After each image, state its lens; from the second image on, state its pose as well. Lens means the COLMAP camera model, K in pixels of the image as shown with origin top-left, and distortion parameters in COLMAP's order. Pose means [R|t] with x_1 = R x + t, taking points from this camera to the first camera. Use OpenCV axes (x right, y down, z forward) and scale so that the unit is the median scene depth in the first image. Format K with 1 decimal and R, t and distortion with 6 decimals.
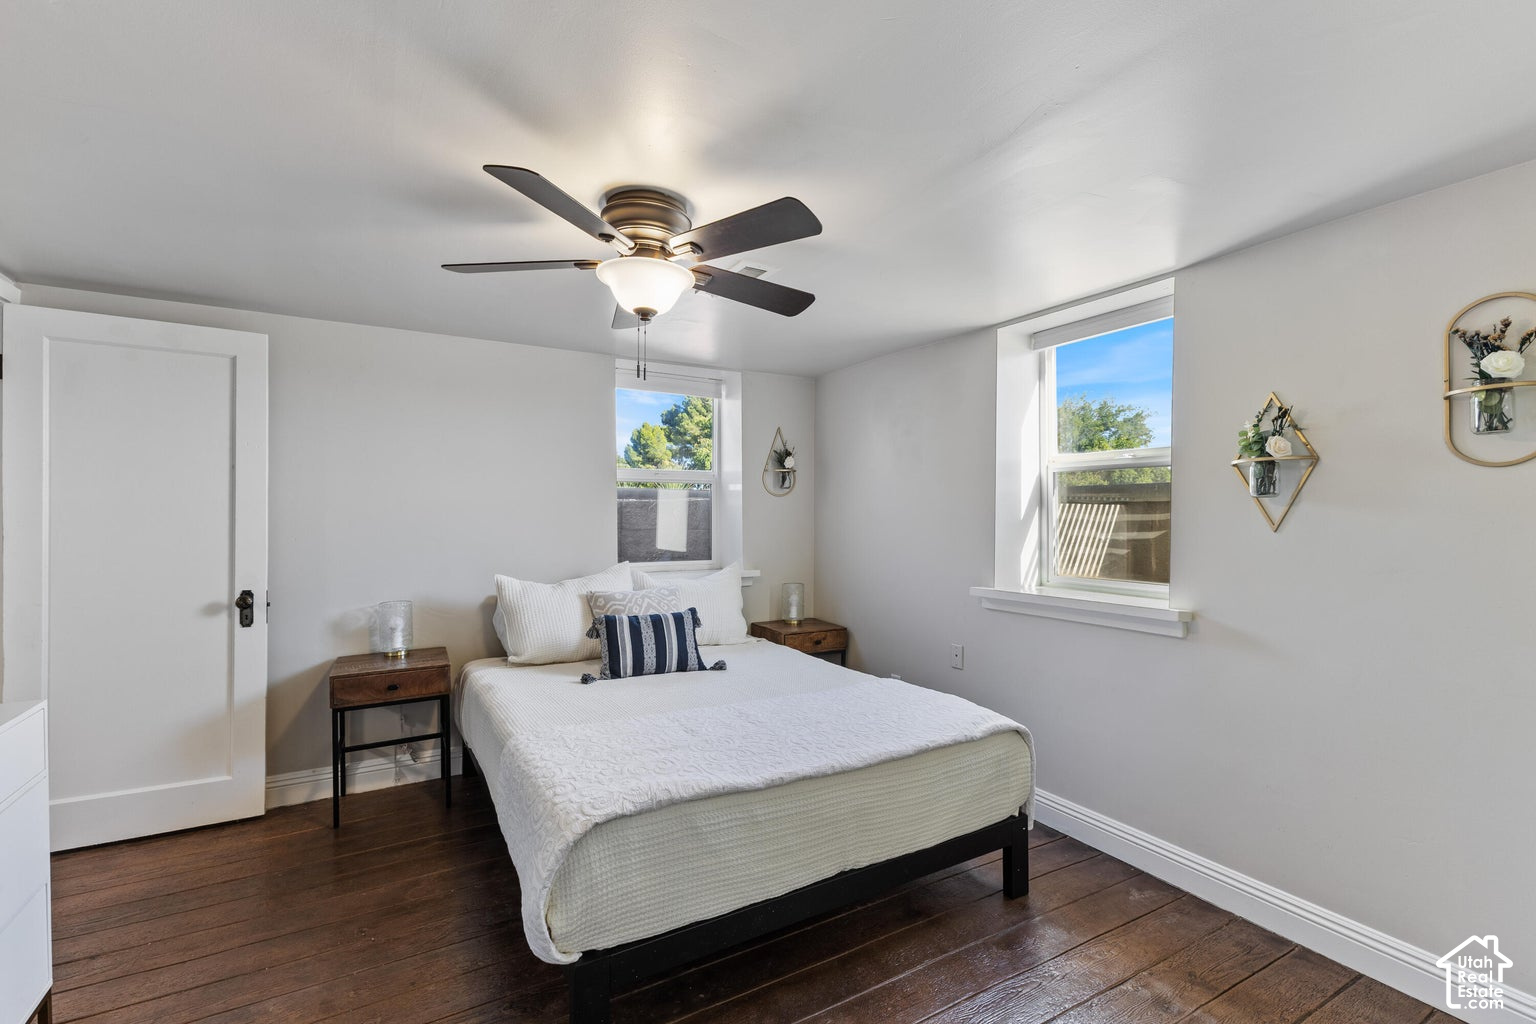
lens RADIAL K [[677.4, 0, 765.6], [0, 677.4, 518.3], [0, 0, 1]] dist [0.001110, 0.000163]
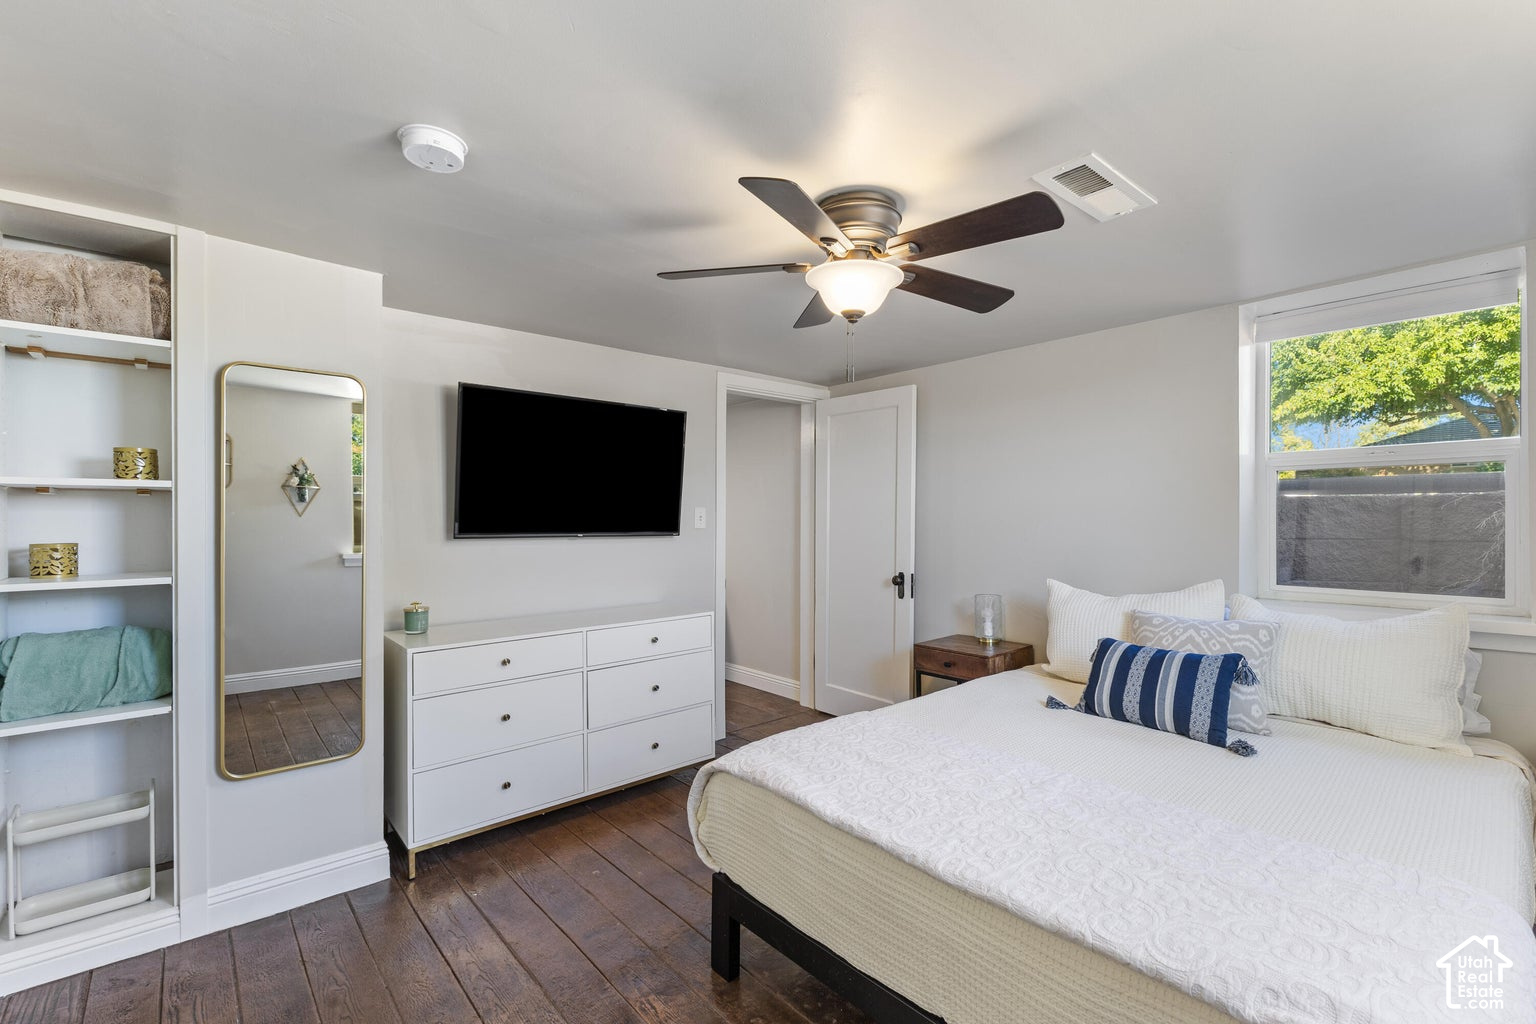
lens RADIAL K [[677.4, 0, 766.8], [0, 677.4, 516.0], [0, 0, 1]] dist [0.001110, 0.000163]
pose [[0.173111, -0.006527, -0.984881, 0.375357], [-0.003211, 0.999969, -0.007192, 0.001270], [0.984897, 0.004408, 0.173085, 0.334436]]
